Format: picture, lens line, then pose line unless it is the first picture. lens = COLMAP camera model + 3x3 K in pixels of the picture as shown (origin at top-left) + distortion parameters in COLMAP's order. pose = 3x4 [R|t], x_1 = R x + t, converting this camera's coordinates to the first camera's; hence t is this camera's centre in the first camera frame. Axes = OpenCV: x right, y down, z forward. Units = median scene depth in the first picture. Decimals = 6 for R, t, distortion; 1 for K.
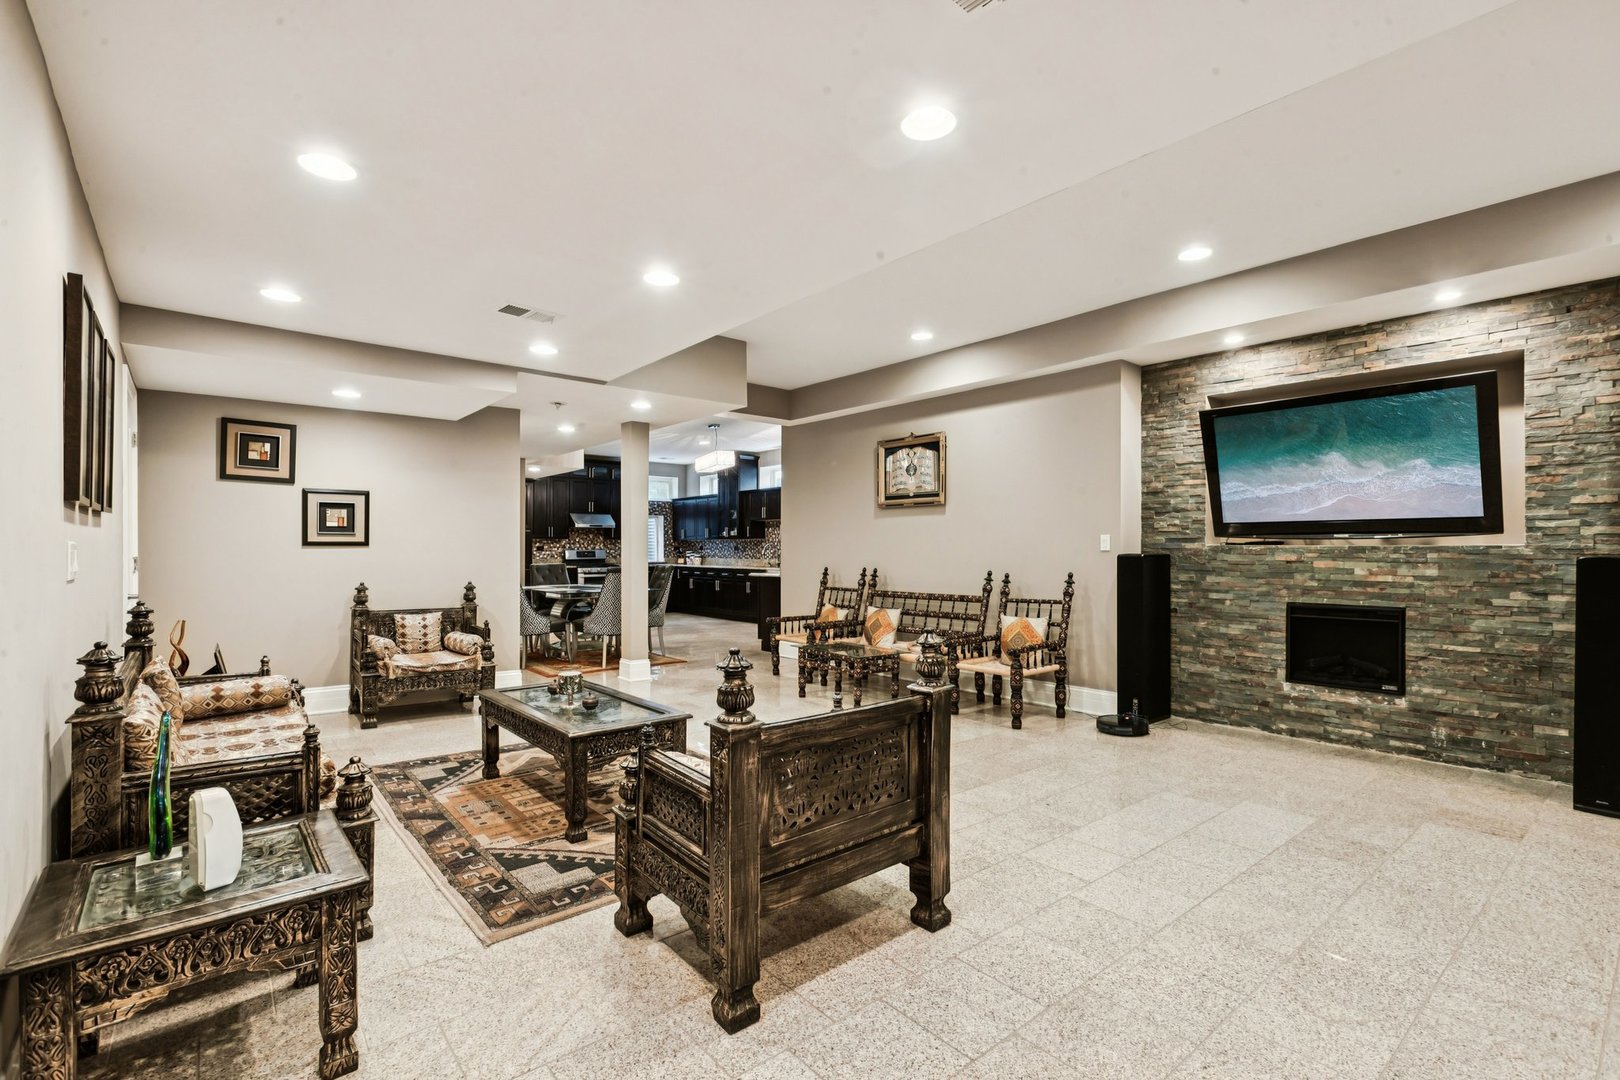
lens RADIAL K [[736.5, 0, 803.6], [0, 736.5, 550.7], [0, 0, 1]] dist [-0.002162, -0.000005]
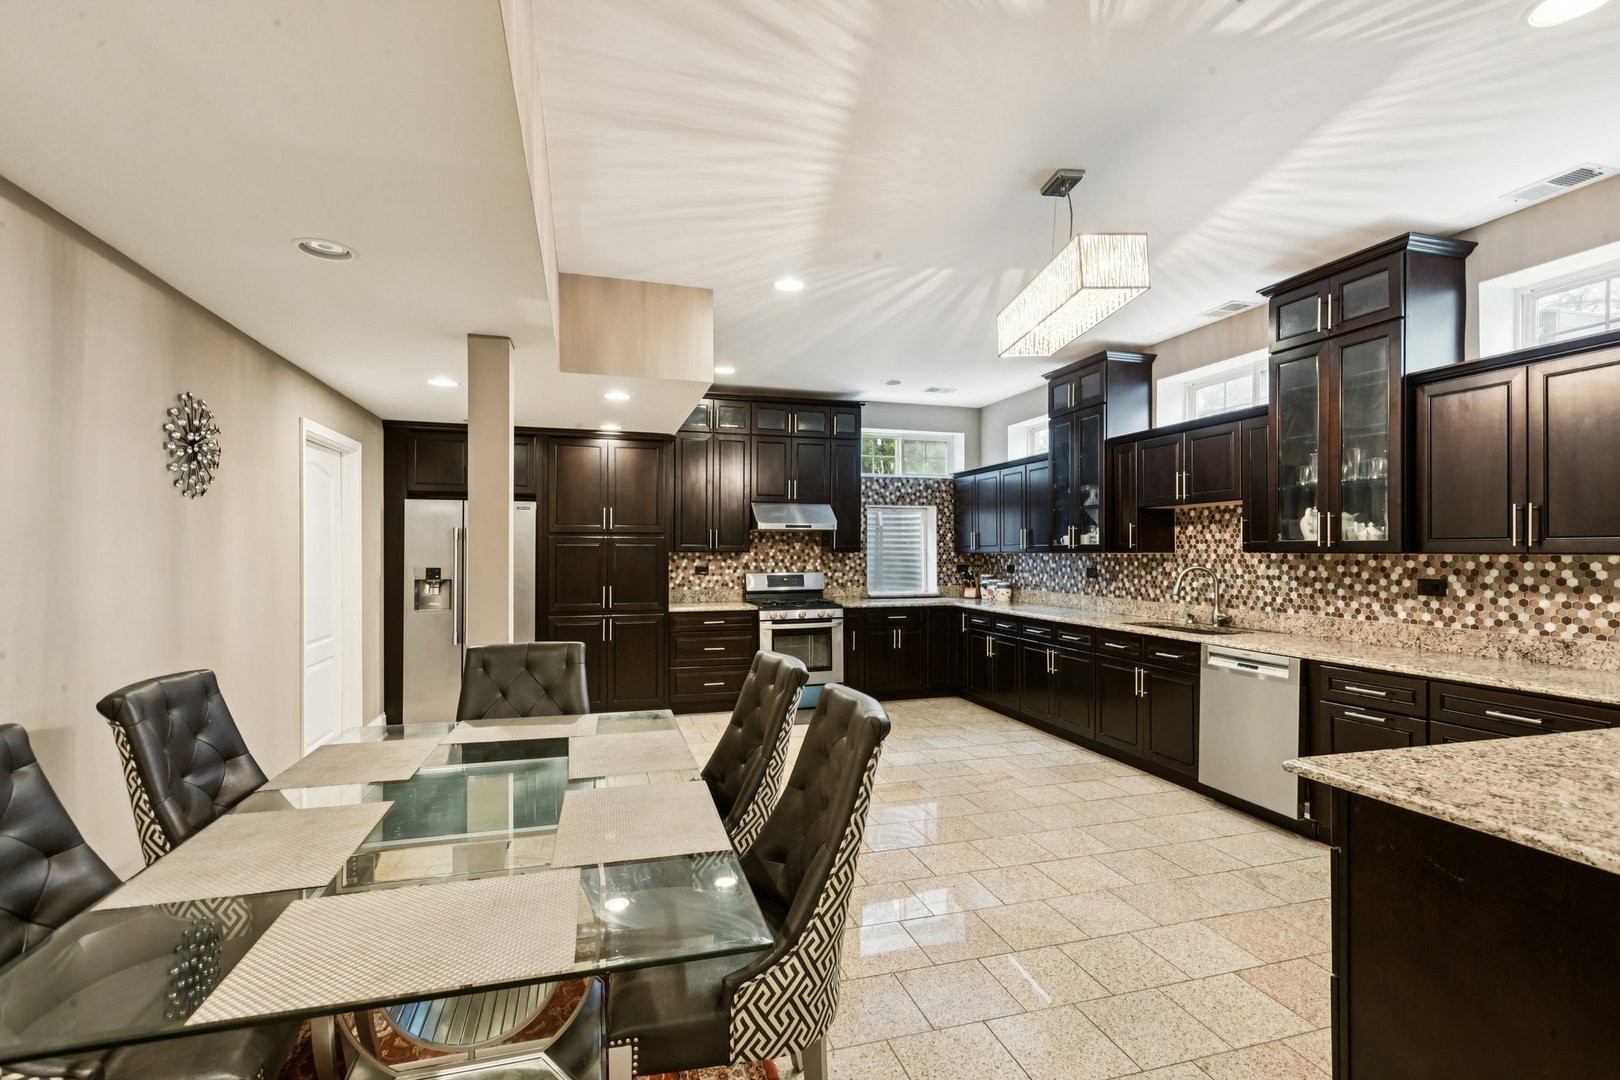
lens RADIAL K [[736.5, 0, 803.6], [0, 736.5, 550.7], [0, 0, 1]] dist [-0.002162, -0.000005]
pose [[0.918830, -0.001097, -0.394652, -0.080790], [-0.000088, 0.999996, -0.002983, -0.016004], [0.394653, 0.002775, 0.918826, 0.551544]]
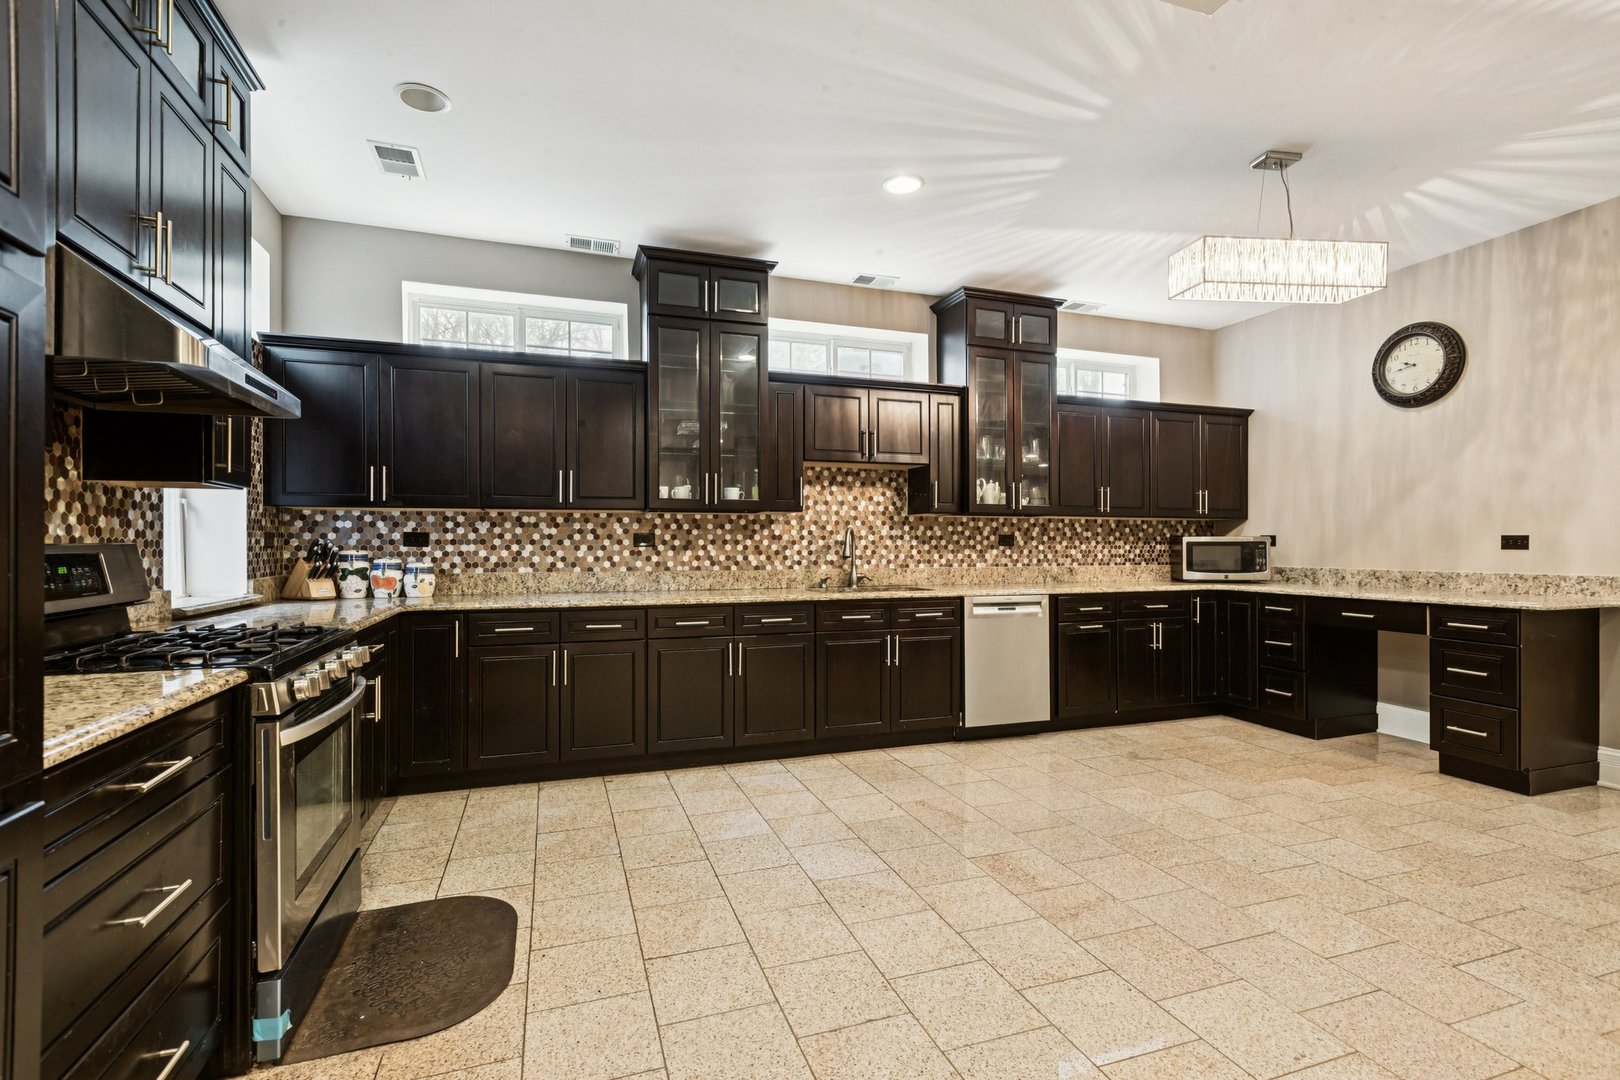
lens RADIAL K [[736.5, 0, 803.6], [0, 736.5, 550.7], [0, 0, 1]] dist [-0.002162, -0.000005]
pose [[0.350851, -0.009016, 0.936388, -0.397342], [0.002711, 0.999959, 0.008613, -0.000743], [-0.936427, -0.000484, 0.350862, 0.868890]]
